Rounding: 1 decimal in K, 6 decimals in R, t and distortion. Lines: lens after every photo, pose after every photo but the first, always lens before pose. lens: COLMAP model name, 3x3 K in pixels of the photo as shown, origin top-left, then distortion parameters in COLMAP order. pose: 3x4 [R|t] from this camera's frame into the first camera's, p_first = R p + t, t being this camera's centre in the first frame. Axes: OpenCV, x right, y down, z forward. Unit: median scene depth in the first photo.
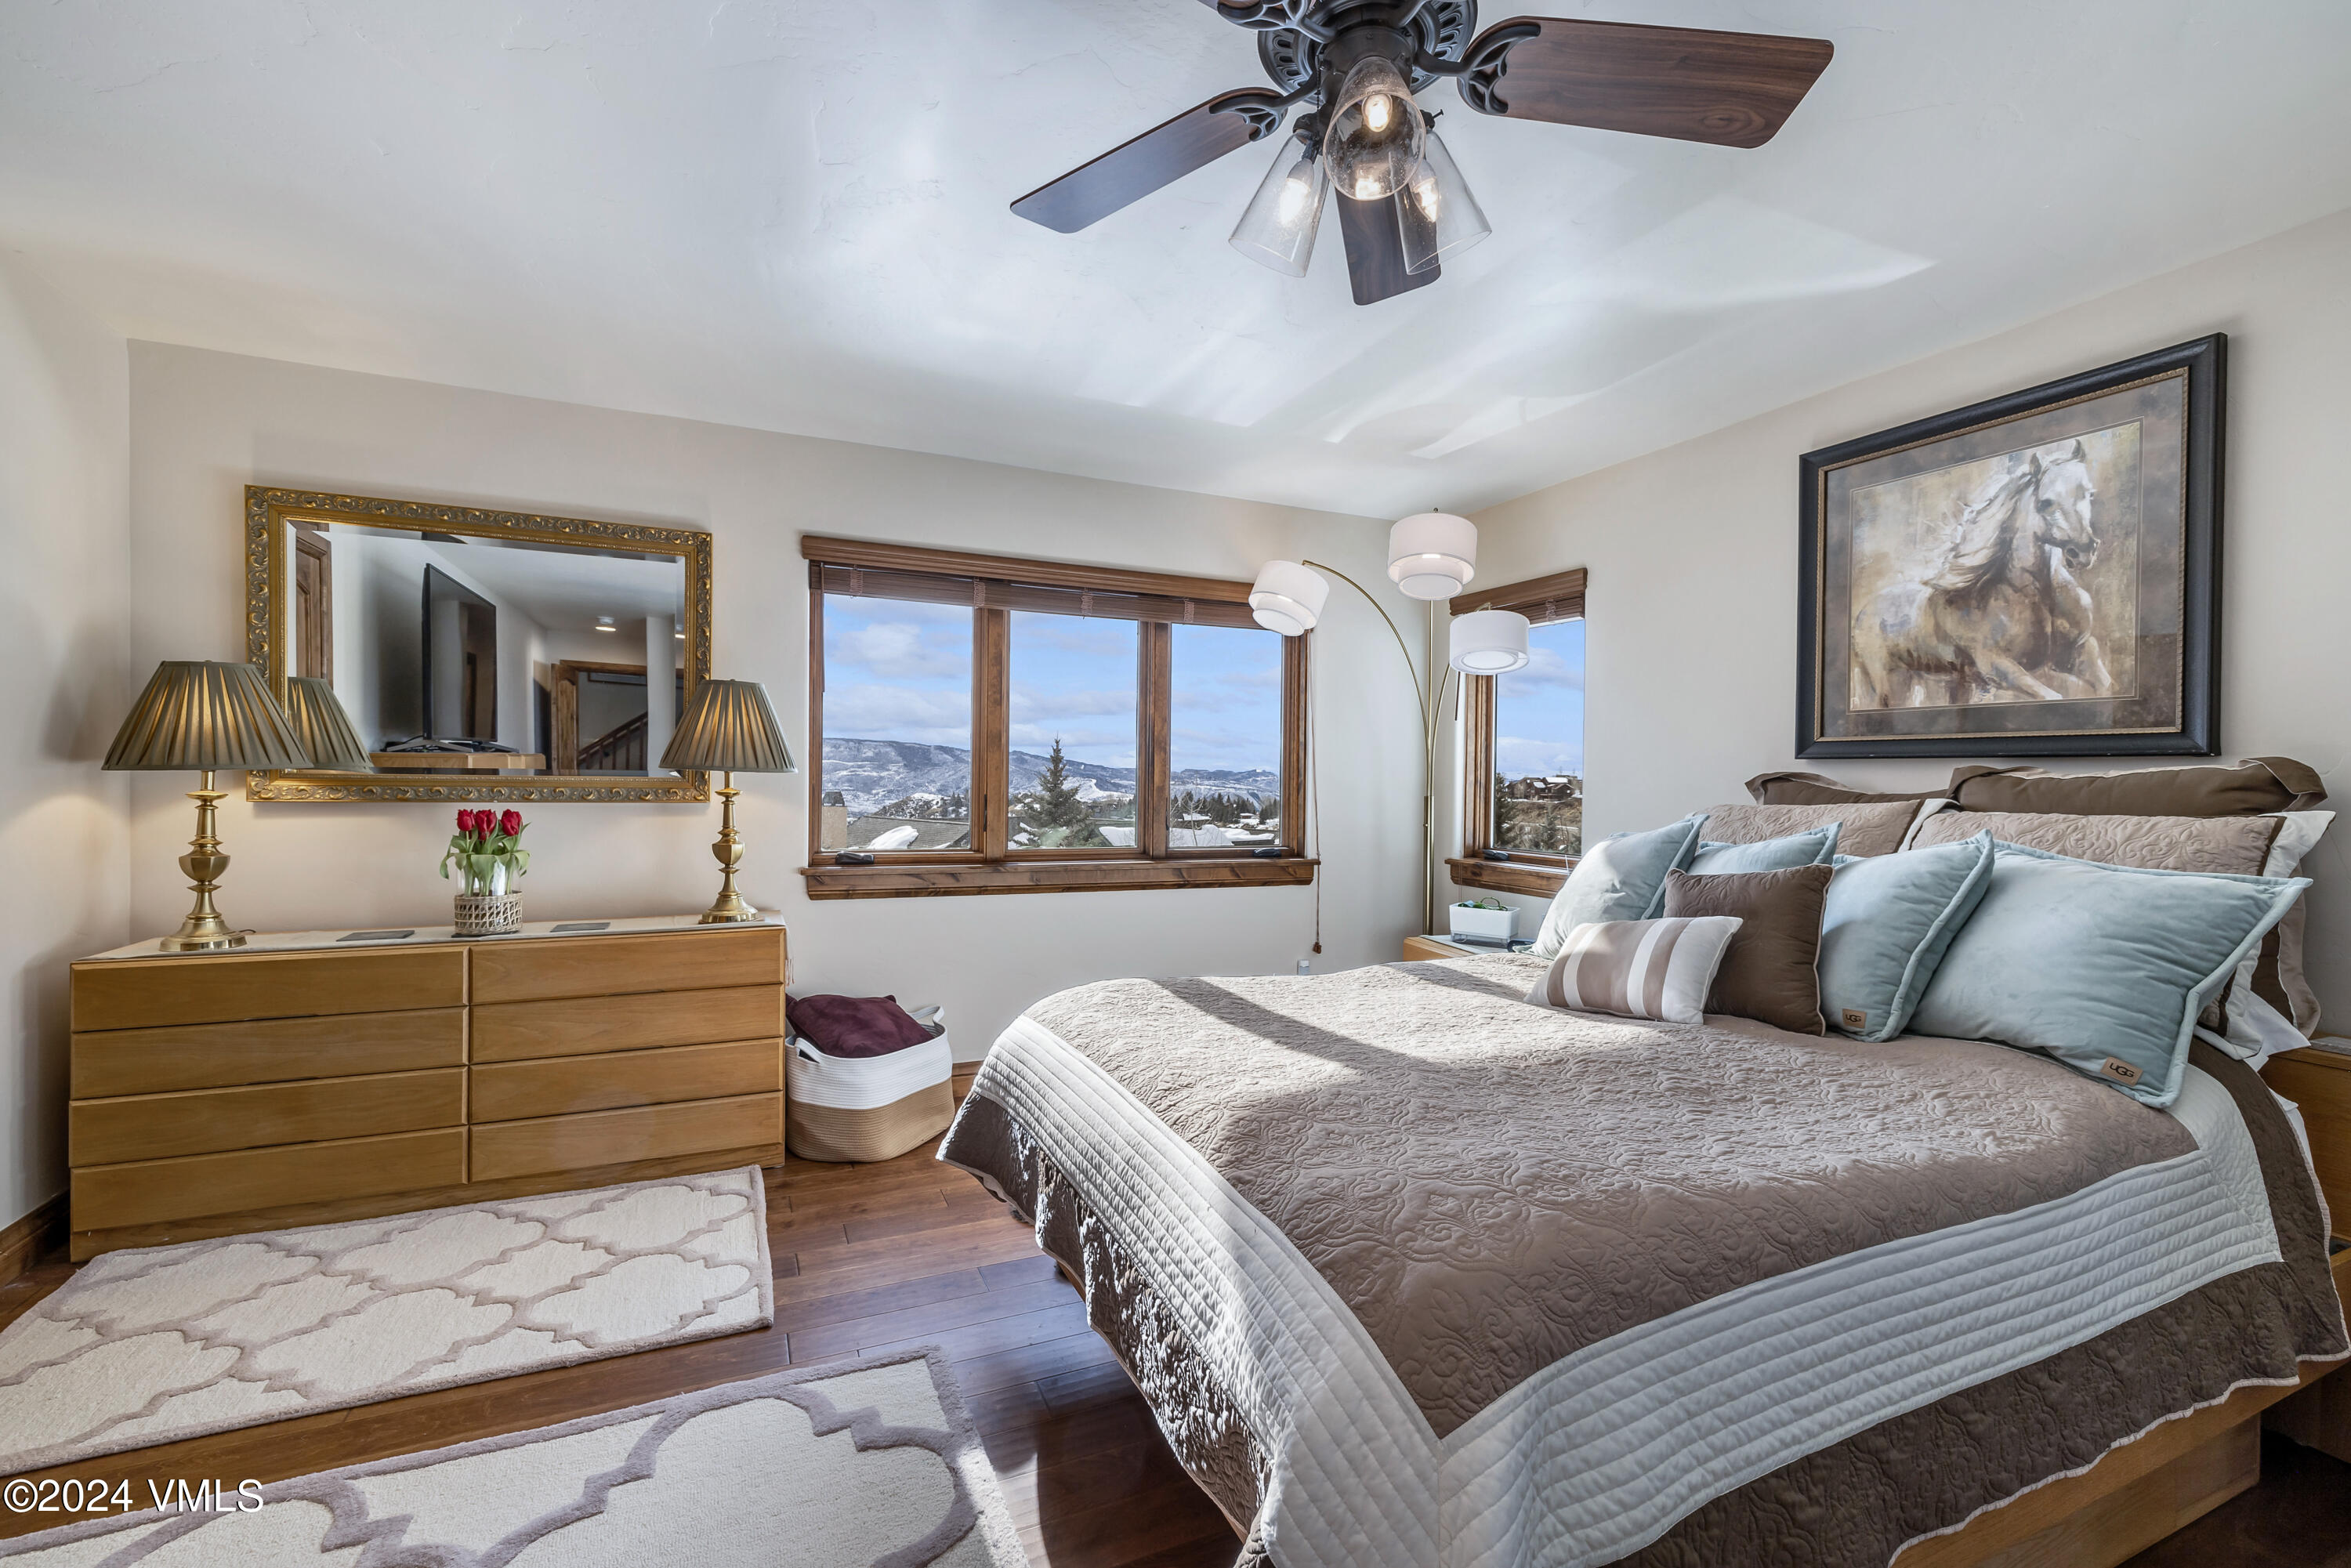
lens RADIAL K [[1000.2, 0, 1175.5], [0, 1000.2, 784.0], [0, 0, 1]] dist [0.002020, 0.000278]
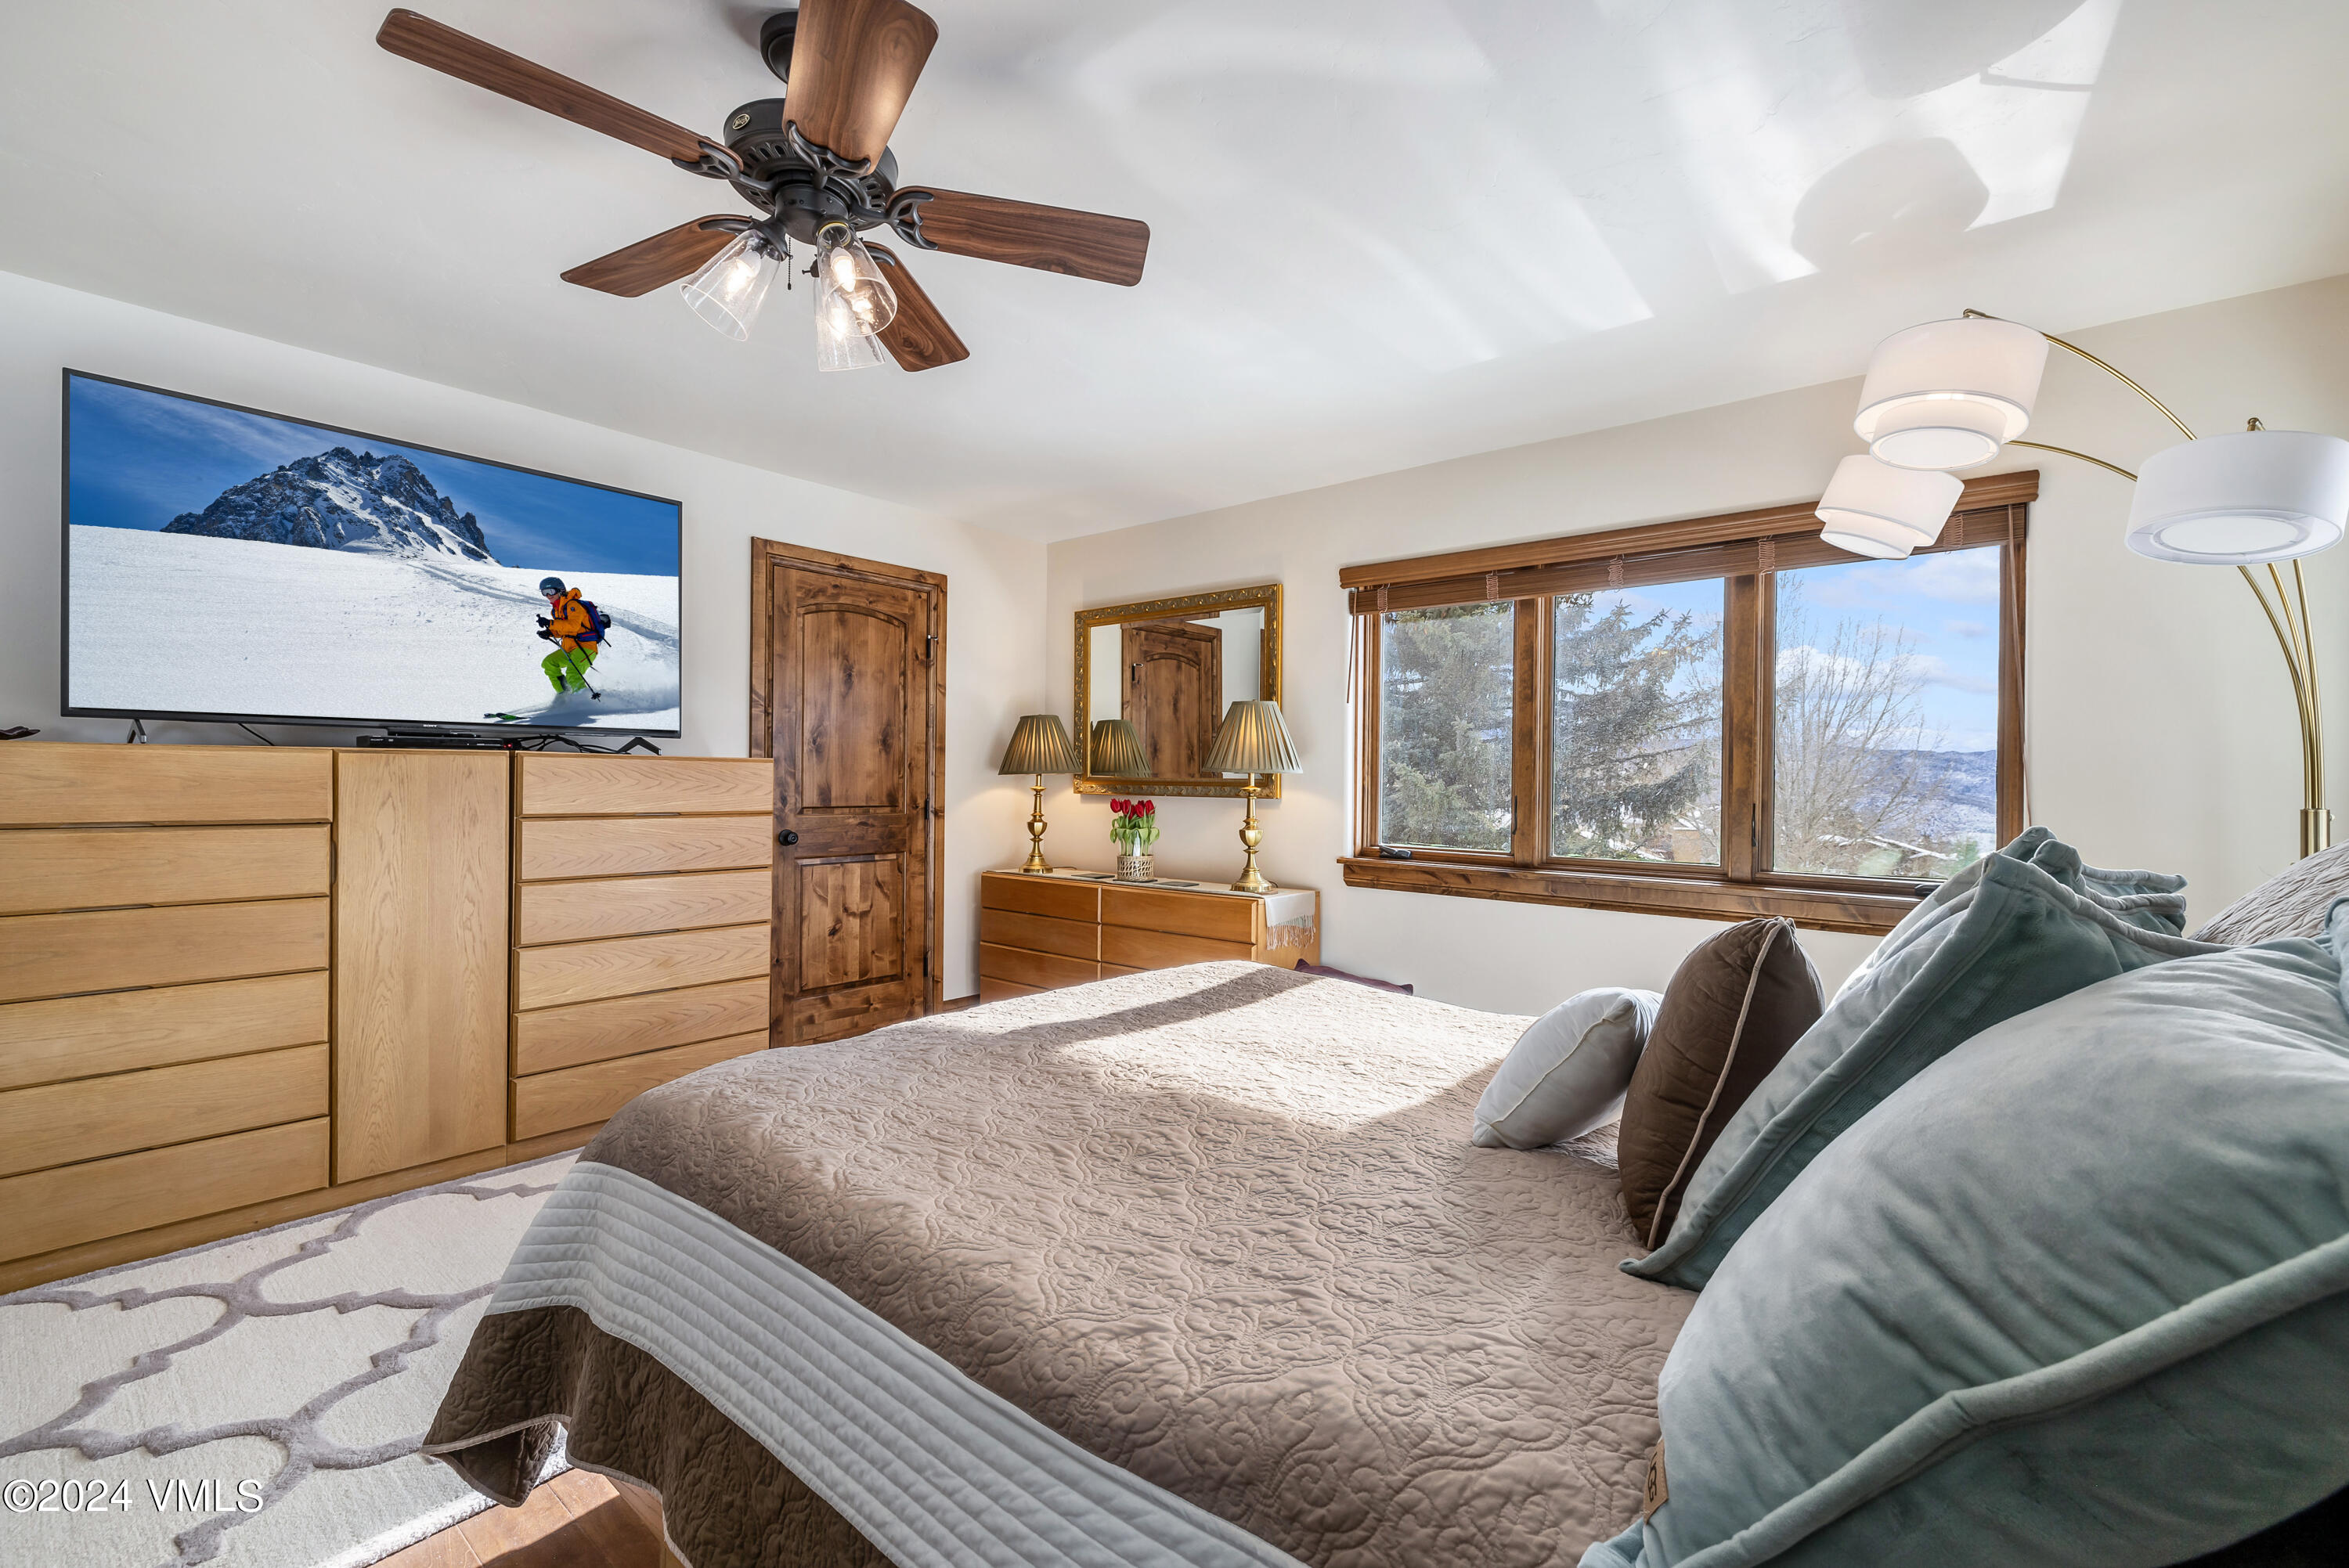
lens RADIAL K [[996.9, 0, 1172.3], [0, 996.9, 796.1], [0, 0, 1]] dist [-0.000235, -0.000020]
pose [[0.432253, 0.004749, -0.901740, 0.687817], [-0.012880, 0.999917, -0.000908, 0.020216], [0.901660, 0.012007, 0.432278, 0.386407]]
